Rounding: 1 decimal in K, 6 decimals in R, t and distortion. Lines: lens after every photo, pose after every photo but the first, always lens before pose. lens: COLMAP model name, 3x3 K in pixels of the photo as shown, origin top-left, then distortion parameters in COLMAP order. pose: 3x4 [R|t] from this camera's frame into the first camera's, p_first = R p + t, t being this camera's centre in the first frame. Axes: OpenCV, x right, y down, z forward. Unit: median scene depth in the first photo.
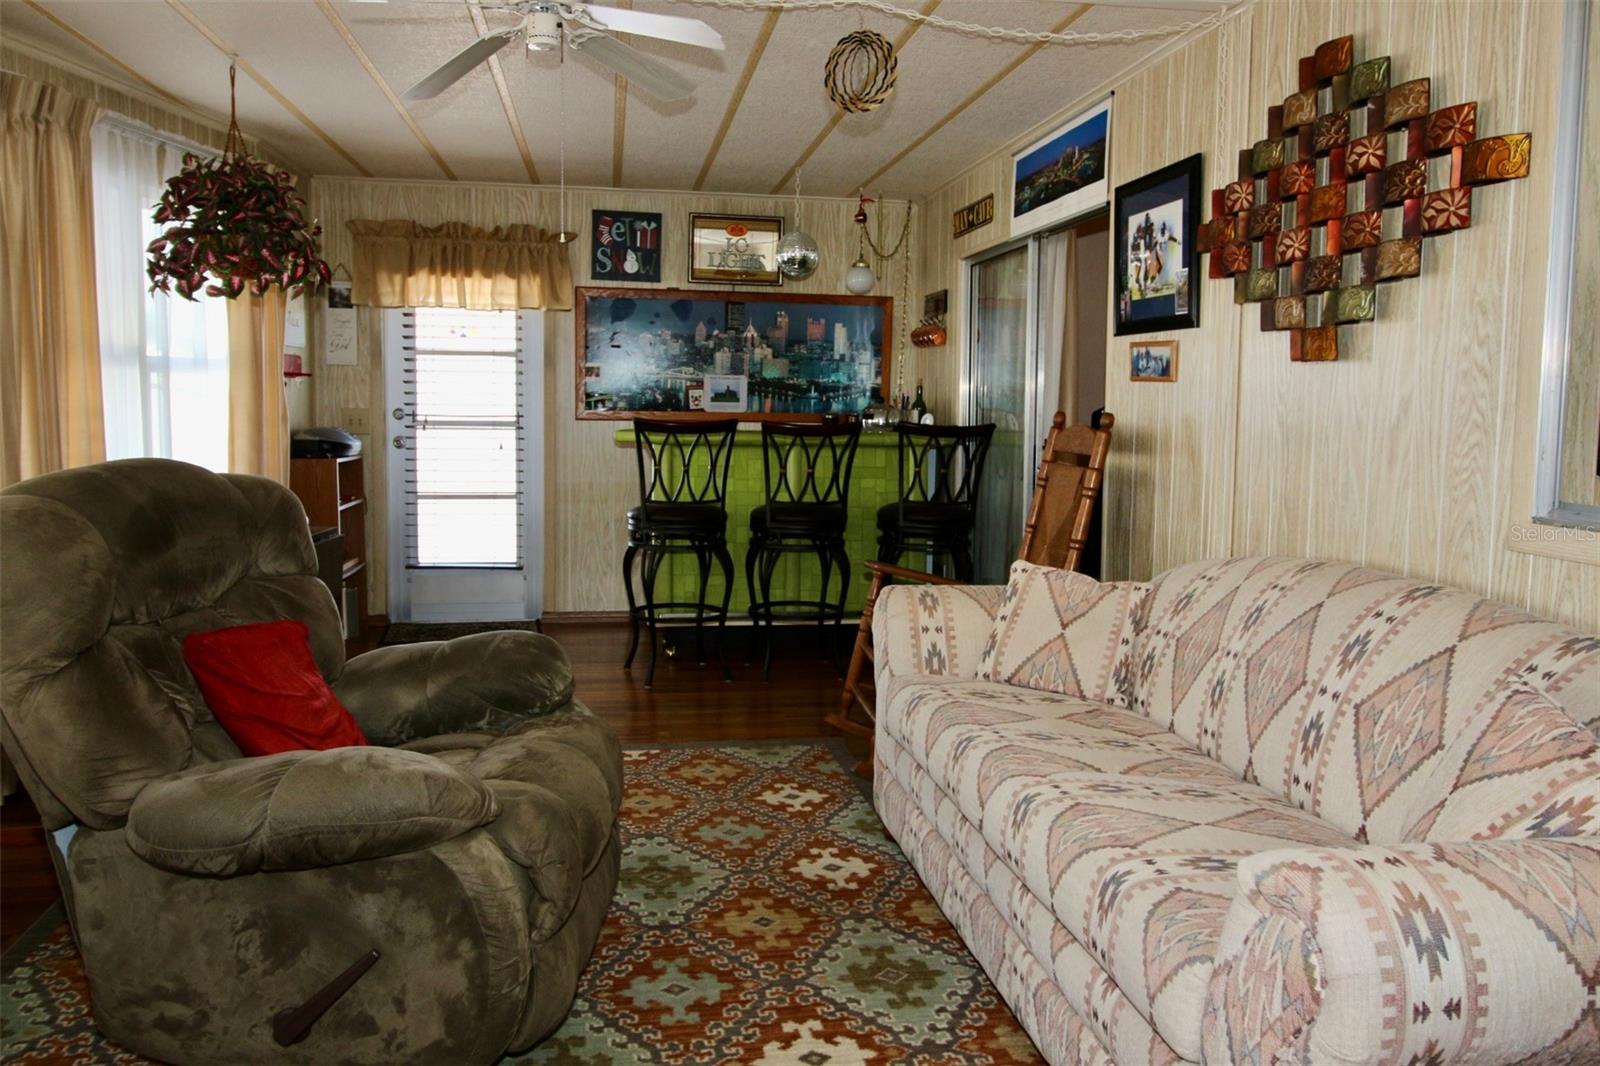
lens RADIAL K [[1243.0, 0, 800.0], [0, 1243.0, 533.0], [0, 0, 1]] dist [0.000314, 0.000787]
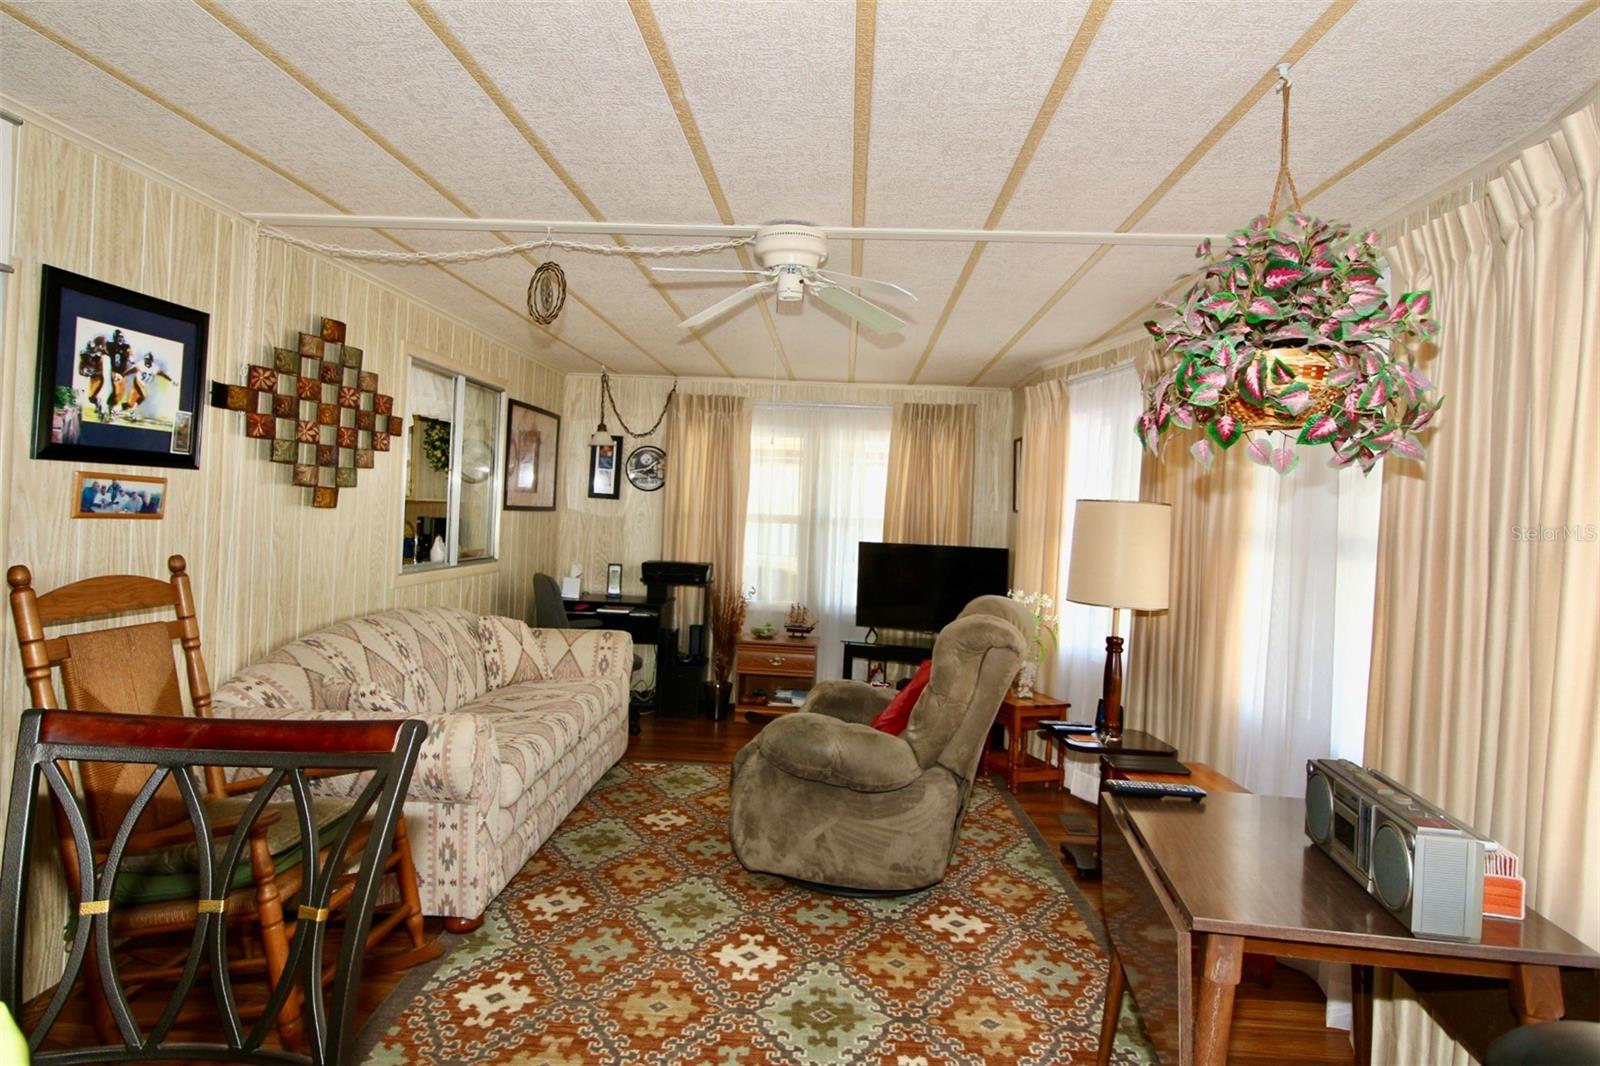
lens RADIAL K [[934.4, 0, 808.9], [0, 934.4, 511.6], [0, 0, 1]] dist [0.003618, -0.002363]
pose [[-0.979864, -0.056453, 0.191521, -0.355554], [-0.035373, 0.993106, 0.111753, -0.233156], [-0.196510, 0.102728, -0.975106, 1.652912]]
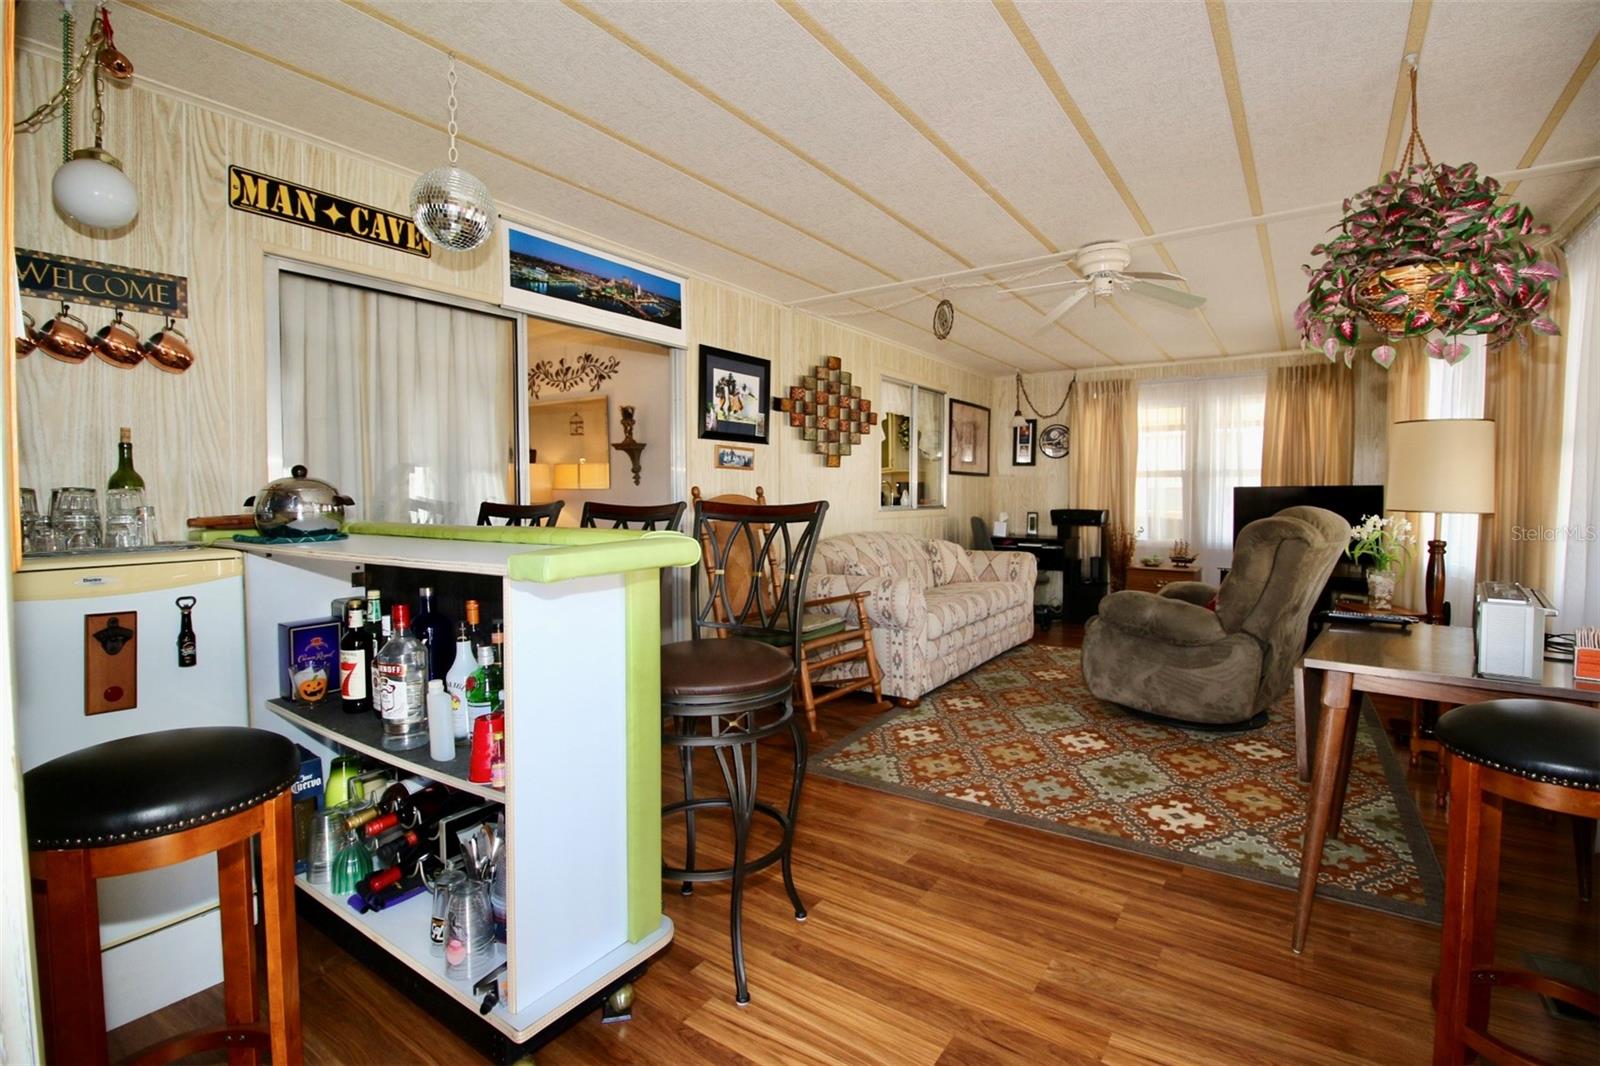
lens RADIAL K [[745.5, 0, 803.7], [0, 745.5, 513.4], [0, 0, 1]] dist [0.001145, -0.014423]
pose [[-0.729229, -0.033726, 0.683438, -0.550312], [0.064725, 0.990907, 0.117960, -0.188678], [-0.681201, 0.130256, -0.720415, 1.808786]]
